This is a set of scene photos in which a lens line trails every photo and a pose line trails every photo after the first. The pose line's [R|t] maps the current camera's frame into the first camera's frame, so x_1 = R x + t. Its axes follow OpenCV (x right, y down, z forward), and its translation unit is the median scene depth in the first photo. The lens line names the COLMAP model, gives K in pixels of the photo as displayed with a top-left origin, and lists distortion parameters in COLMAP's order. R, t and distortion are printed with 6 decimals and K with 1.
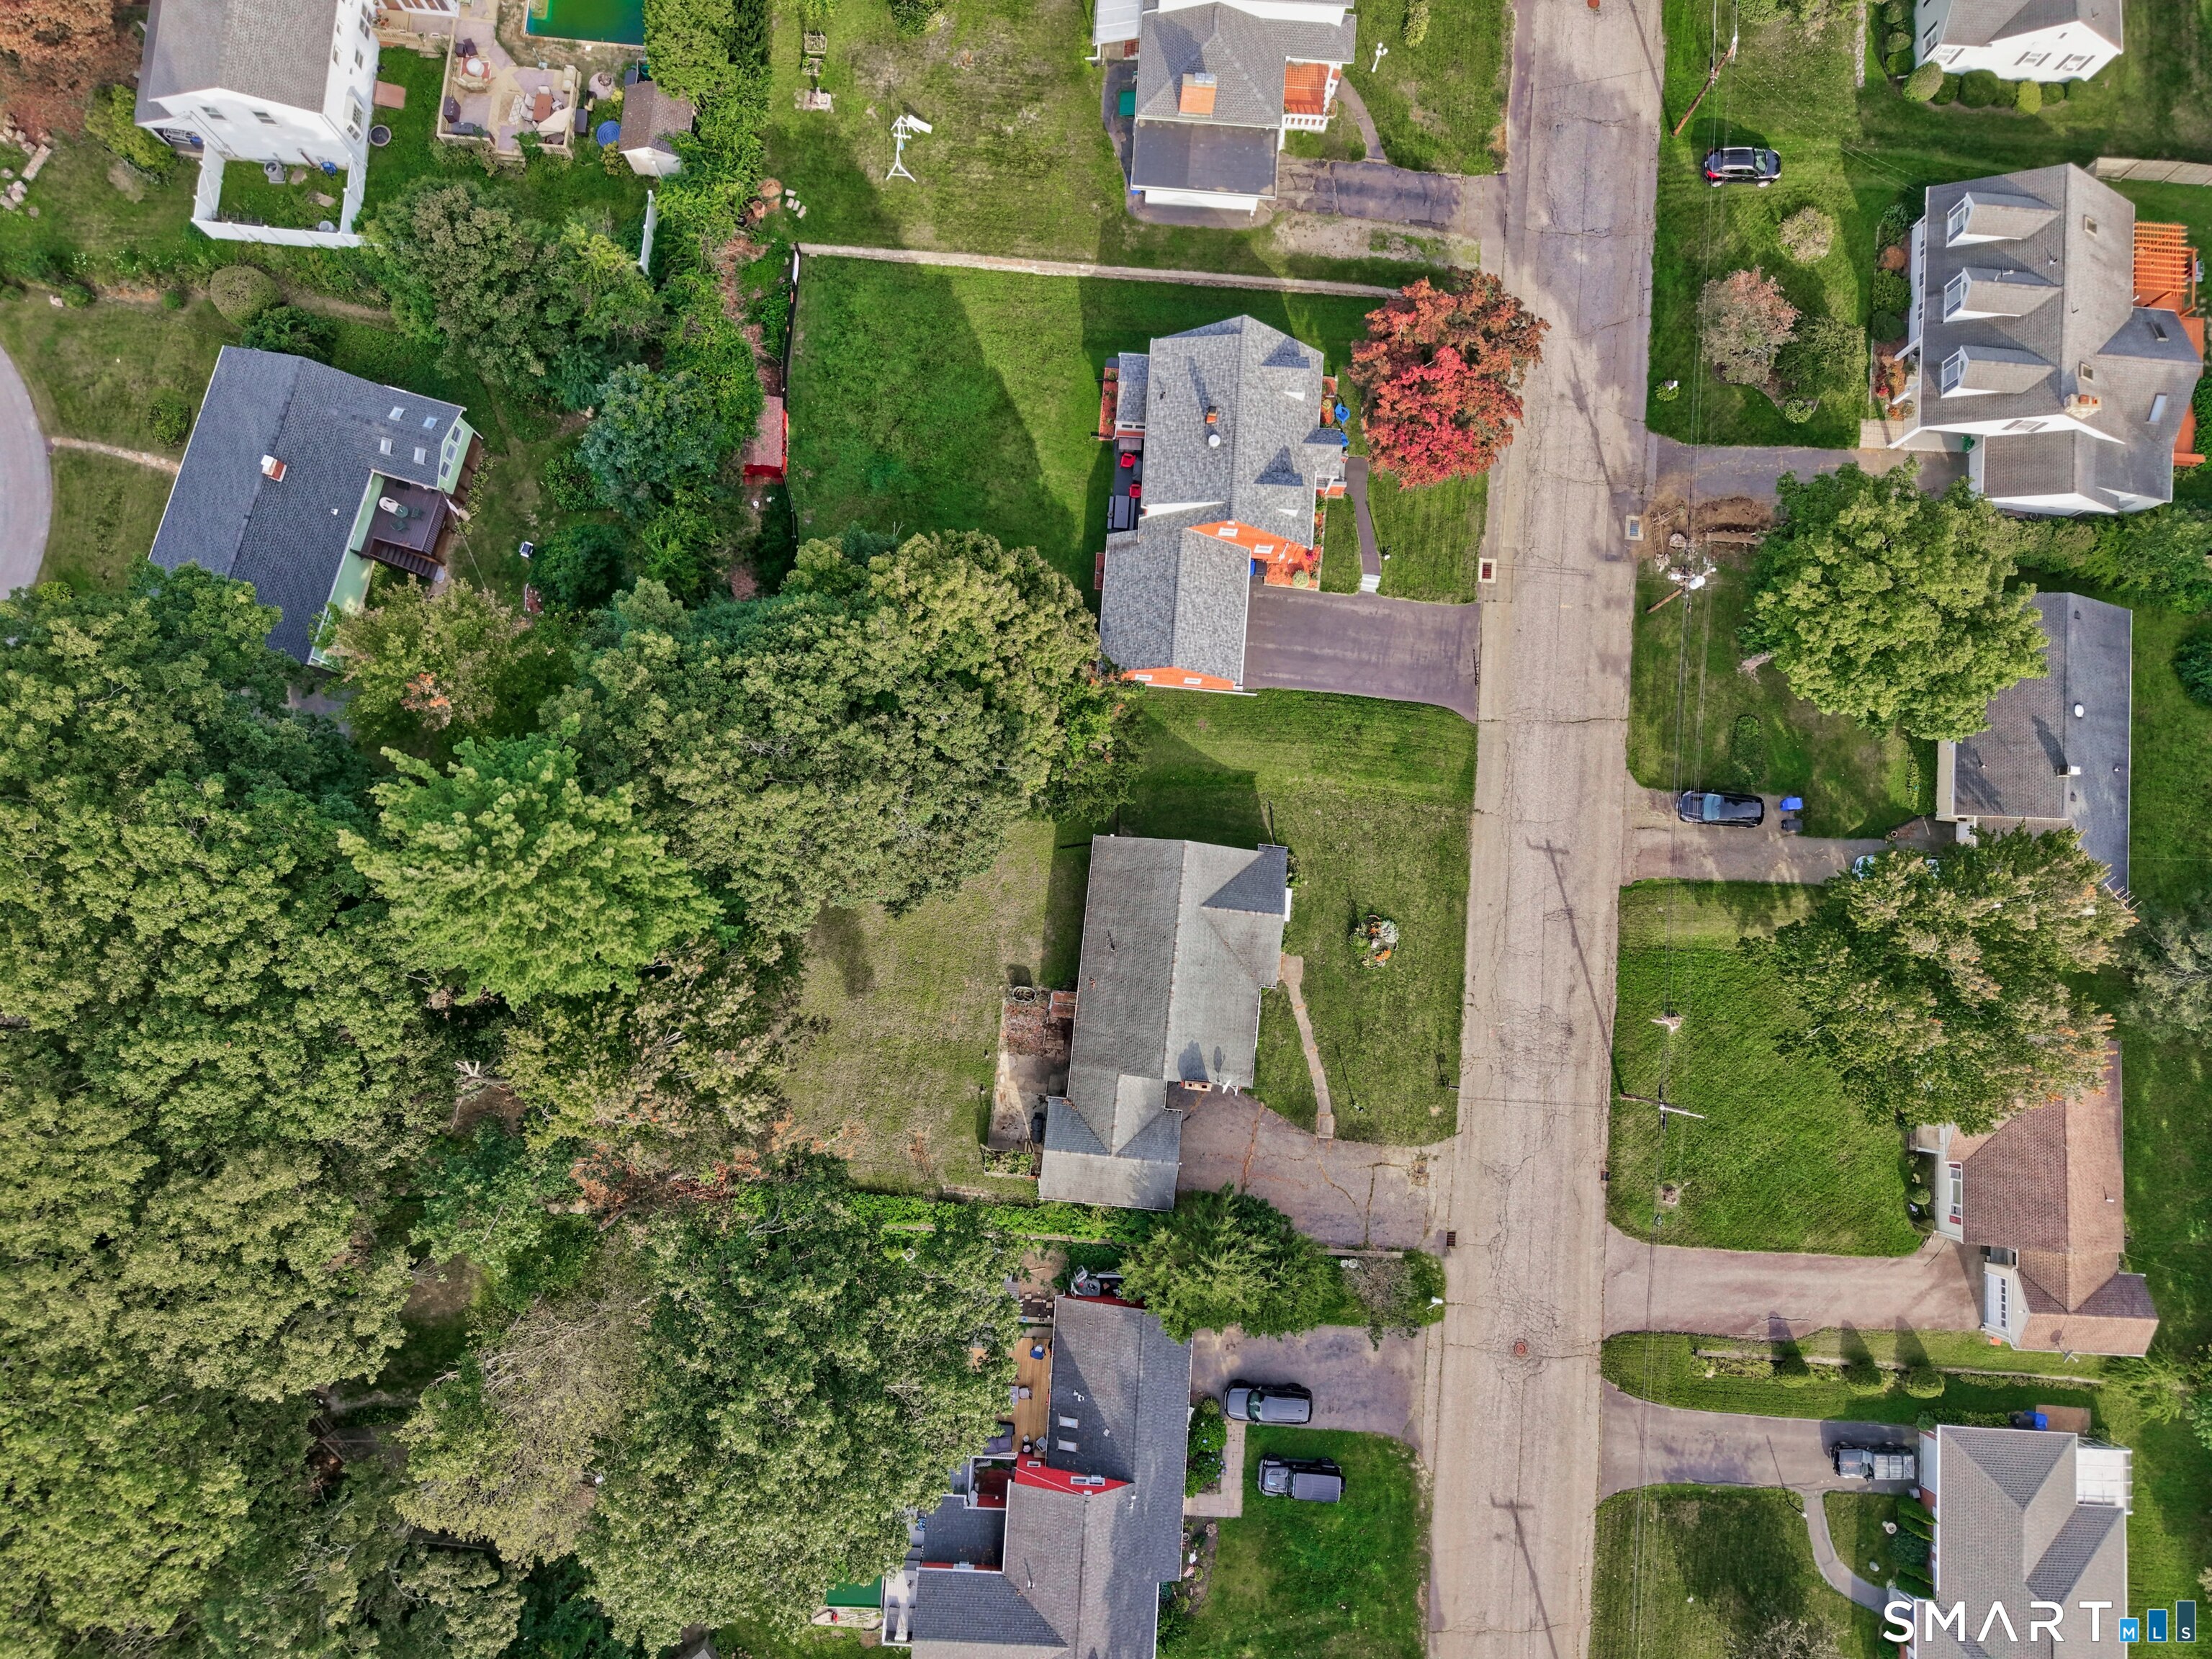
lens RADIAL K [[1487.8, 0, 1101.2], [0, 1487.8, 825.8], [0, 0, 1]] dist [0.042215, -0.048437]
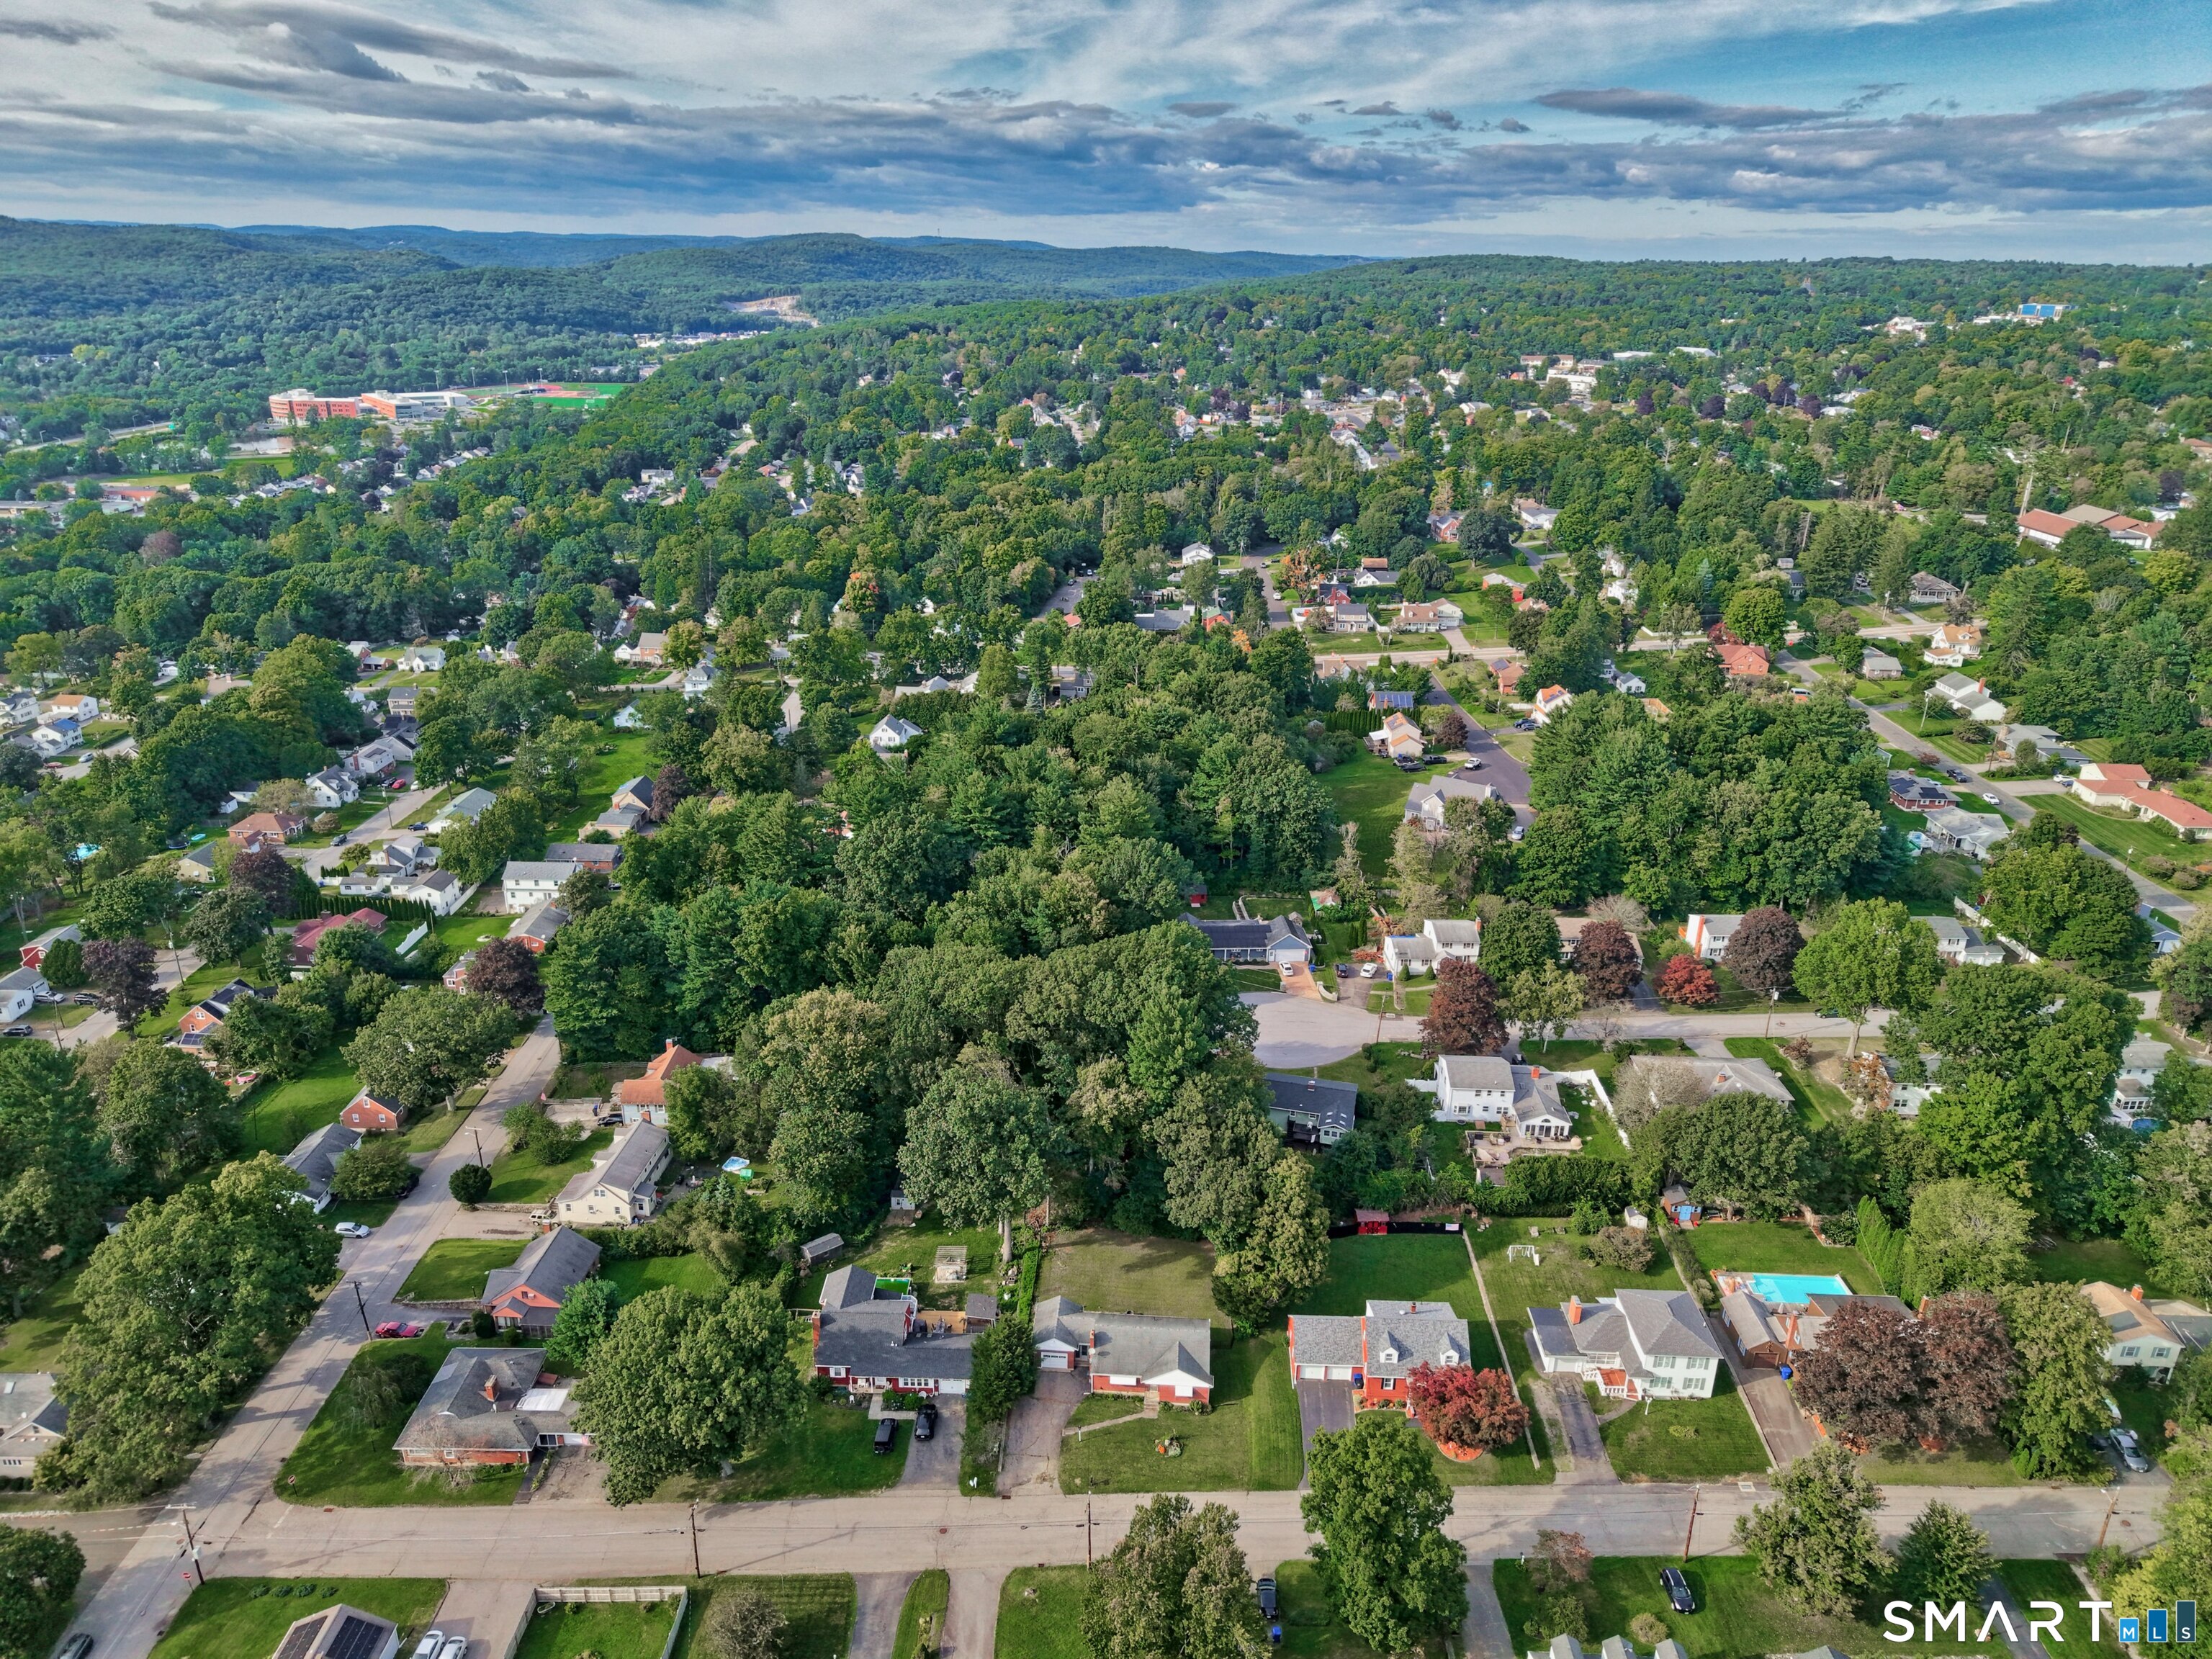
lens RADIAL K [[1498.4, 0, 1096.1], [0, 1498.4, 808.6], [0, 0, 1]] dist [0.015768, -0.010122]
pose [[0.032027, 0.324390, -0.945381, 1.659703], [-0.995588, 0.093816, -0.001537, 0.095524], [0.088193, 0.941260, 0.325964, -0.344177]]
